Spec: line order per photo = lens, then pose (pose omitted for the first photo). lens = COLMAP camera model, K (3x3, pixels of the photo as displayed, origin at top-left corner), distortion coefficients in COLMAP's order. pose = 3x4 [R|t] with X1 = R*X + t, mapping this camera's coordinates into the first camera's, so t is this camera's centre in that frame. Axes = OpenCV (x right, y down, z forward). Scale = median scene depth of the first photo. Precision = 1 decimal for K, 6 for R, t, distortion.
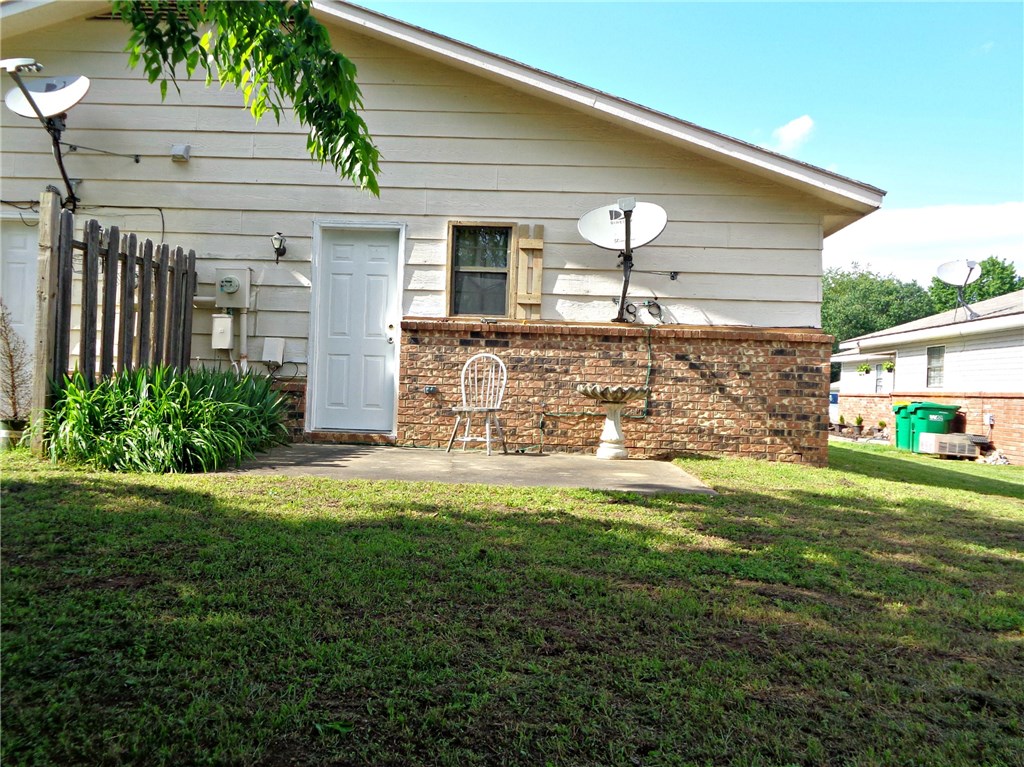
lens RADIAL K [[860.7, 0, 512.0], [0, 860.7, 383.5], [0, 0, 1]] dist [0.002239, 0.000423]
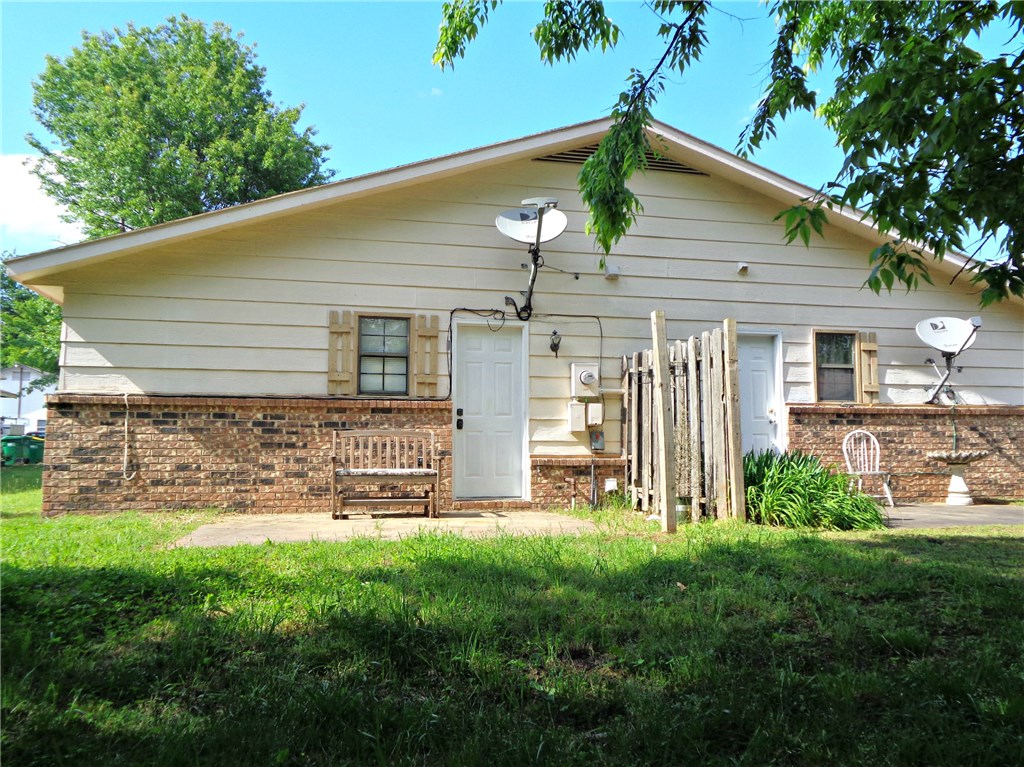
lens RADIAL K [[860.7, 0, 512.0], [0, 860.7, 383.5], [0, 0, 1]] dist [0.002239, 0.000423]
pose [[0.957783, -0.013467, 0.287176, -0.892931], [0.036894, 0.996400, -0.076323, -0.024329], [-0.285114, 0.083696, 0.954832, -0.109229]]
